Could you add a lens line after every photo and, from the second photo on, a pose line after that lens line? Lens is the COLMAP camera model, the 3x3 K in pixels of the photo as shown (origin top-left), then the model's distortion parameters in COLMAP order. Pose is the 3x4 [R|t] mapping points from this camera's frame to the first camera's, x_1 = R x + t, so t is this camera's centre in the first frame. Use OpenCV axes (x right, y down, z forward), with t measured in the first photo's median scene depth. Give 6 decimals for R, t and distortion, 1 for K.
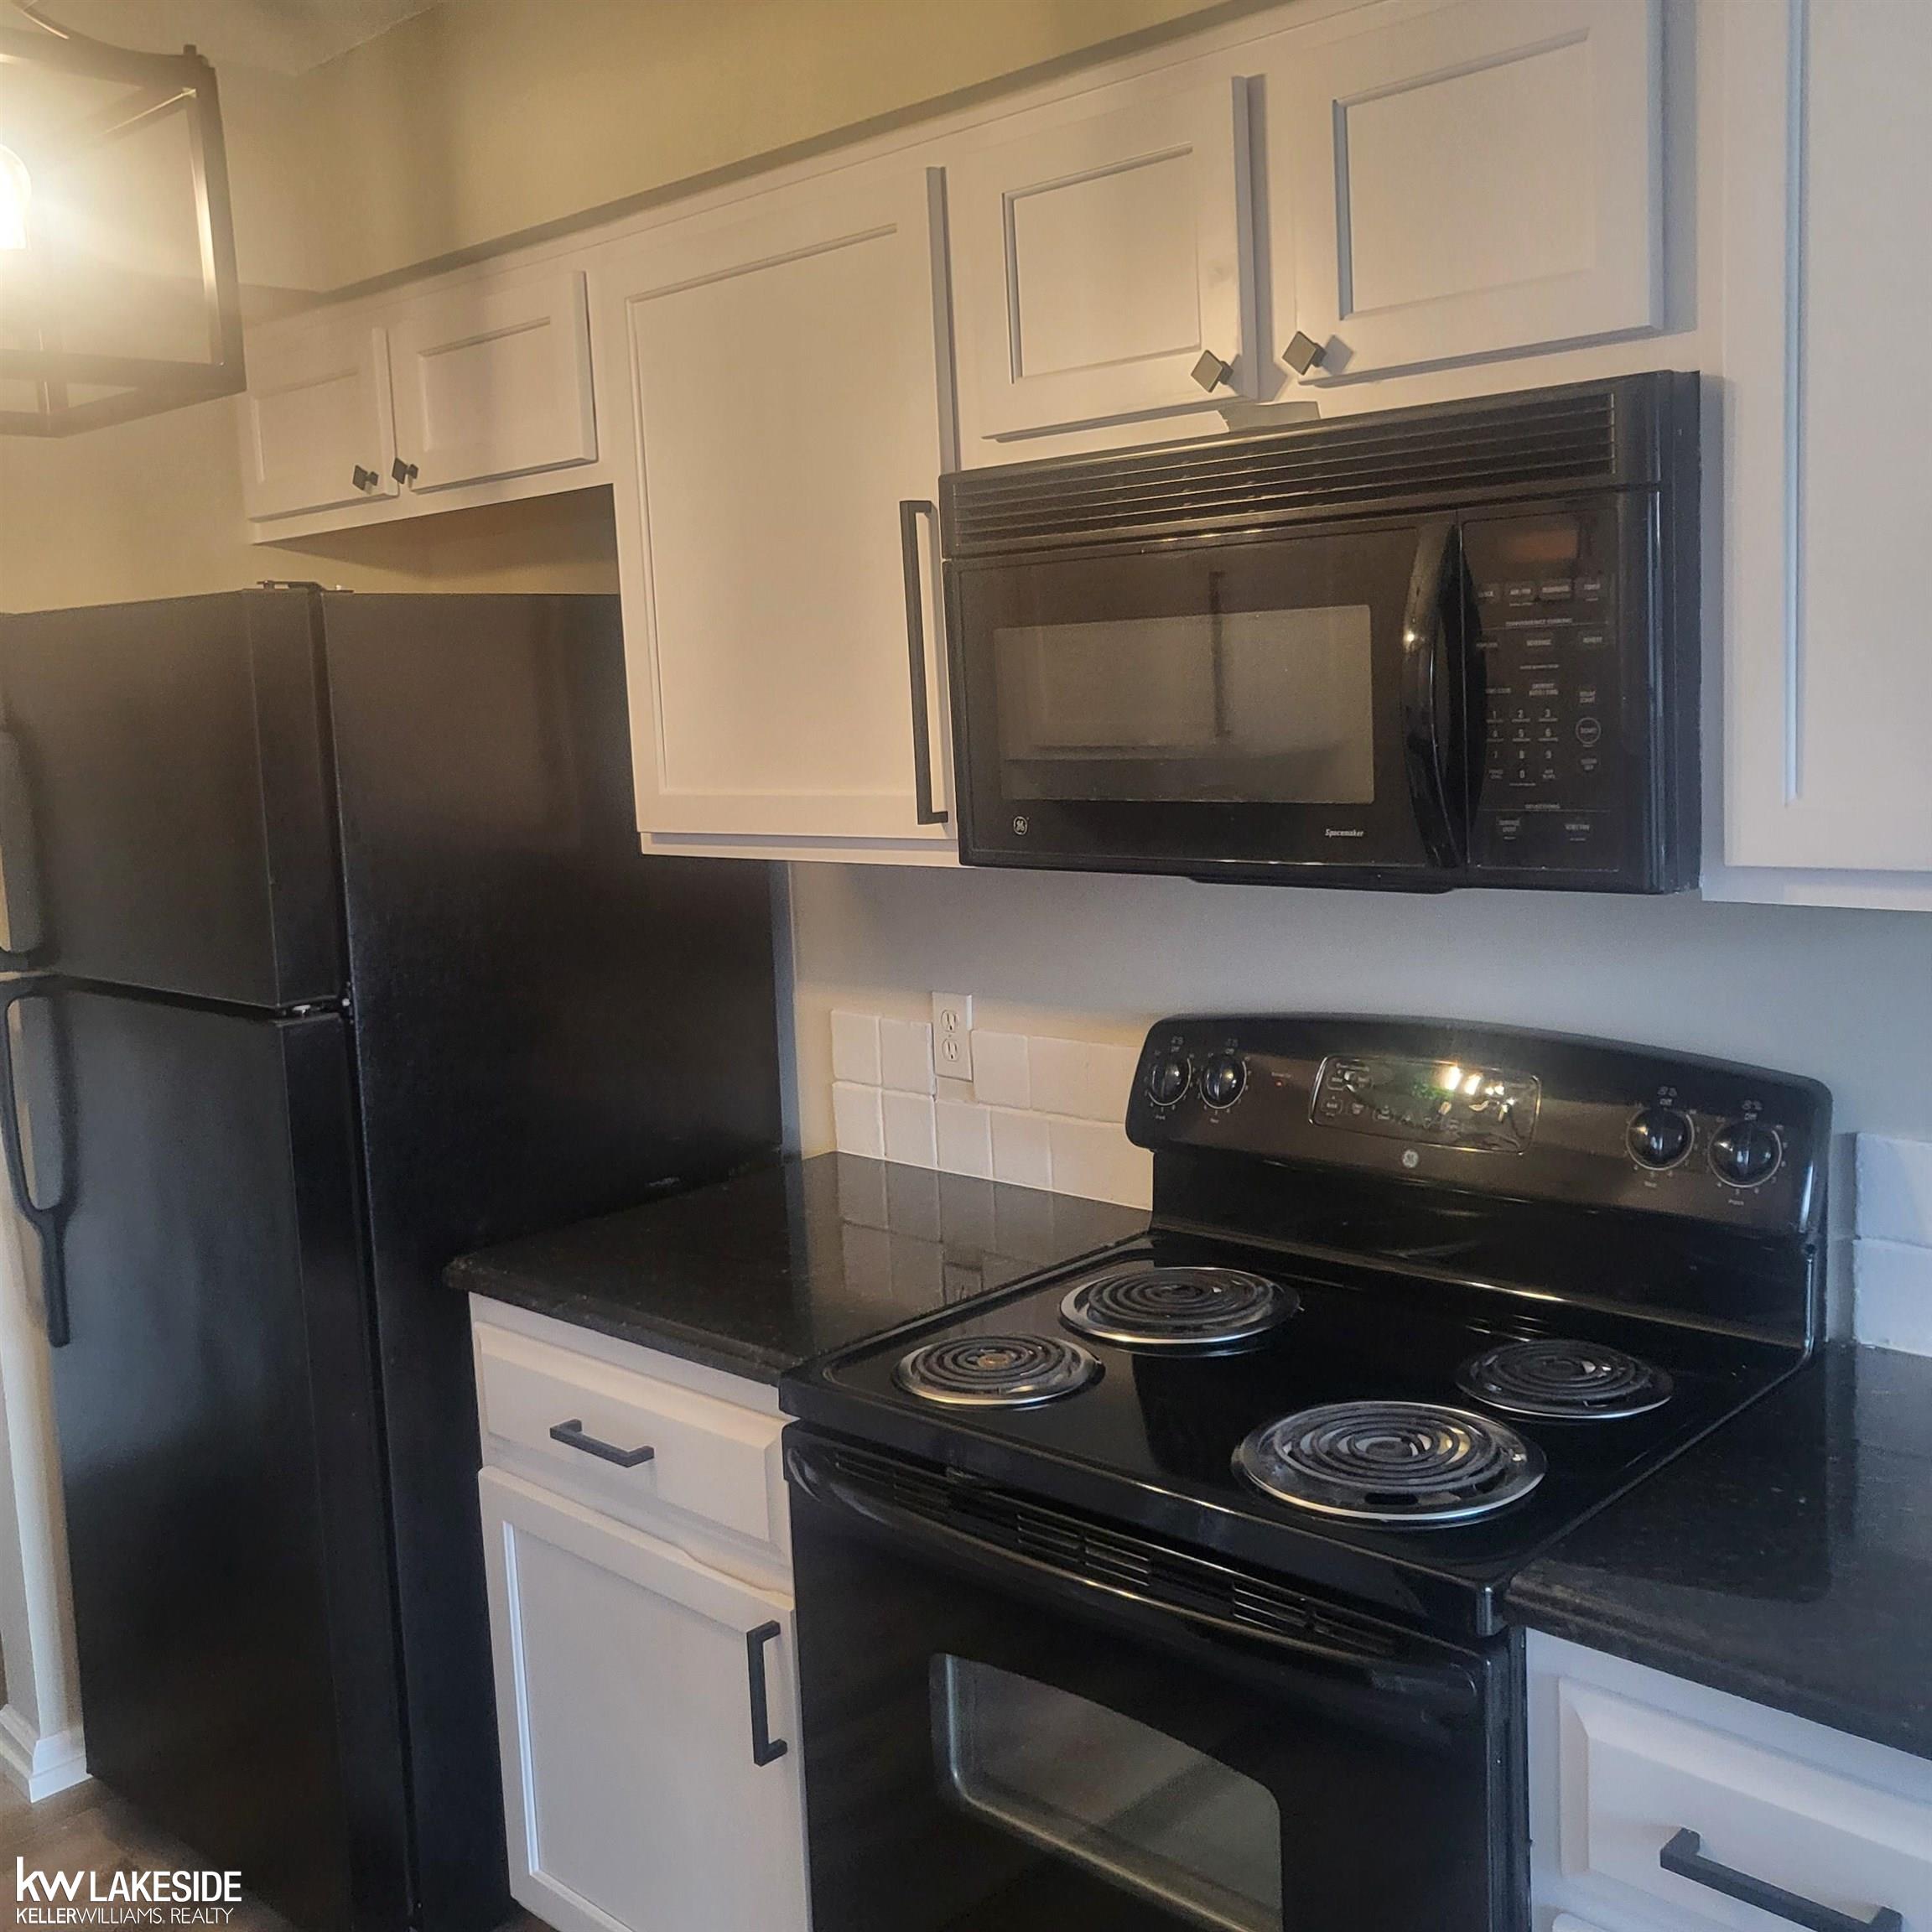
lens RADIAL K [[2015.9, 0, 952.7], [0, 2015.9, 912.9], [0, 0, 1]] dist [0.005396, 0.000000]
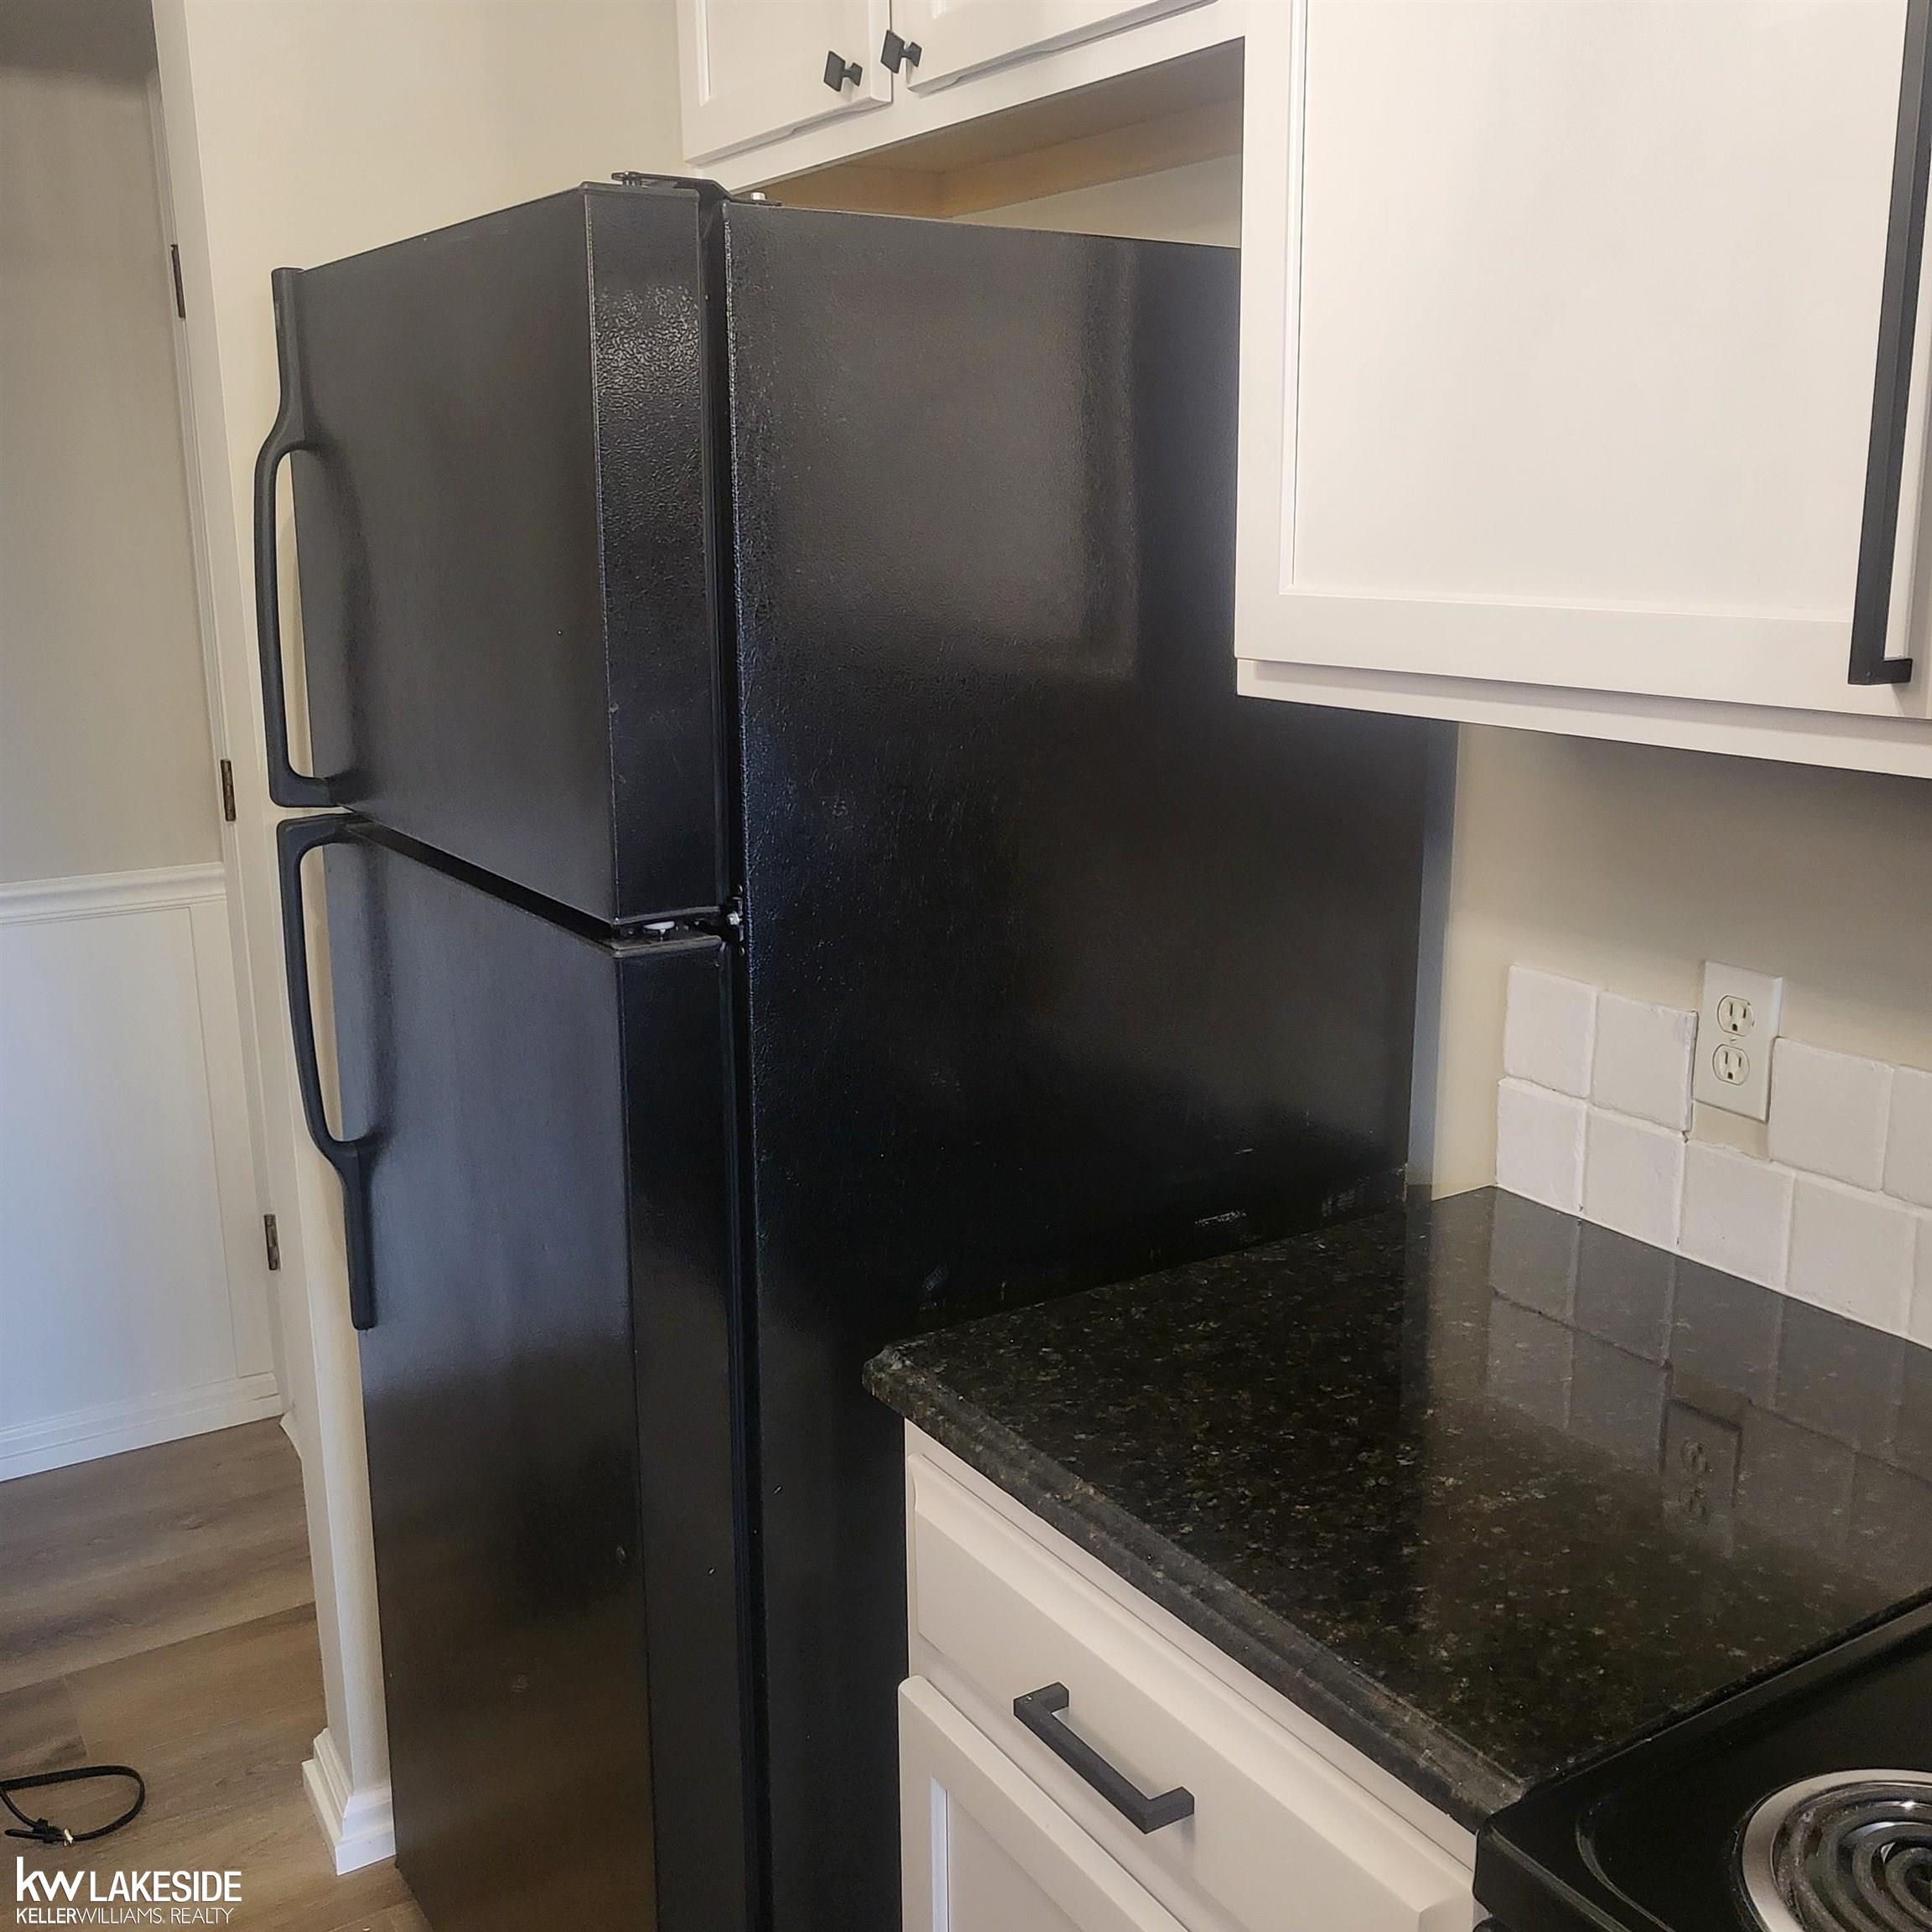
lens RADIAL K [[2015.9, 0, 969.1], [0, 2015.9, 965.0], [0, 0, 1]] dist [0.005396, 0.000000]
pose [[0.967987, 0.094968, -0.232341, -0.082707], [-0.066864, 0.989775, 0.125995, -0.019723], [0.241930, -0.106426, 0.964439, 0.390137]]
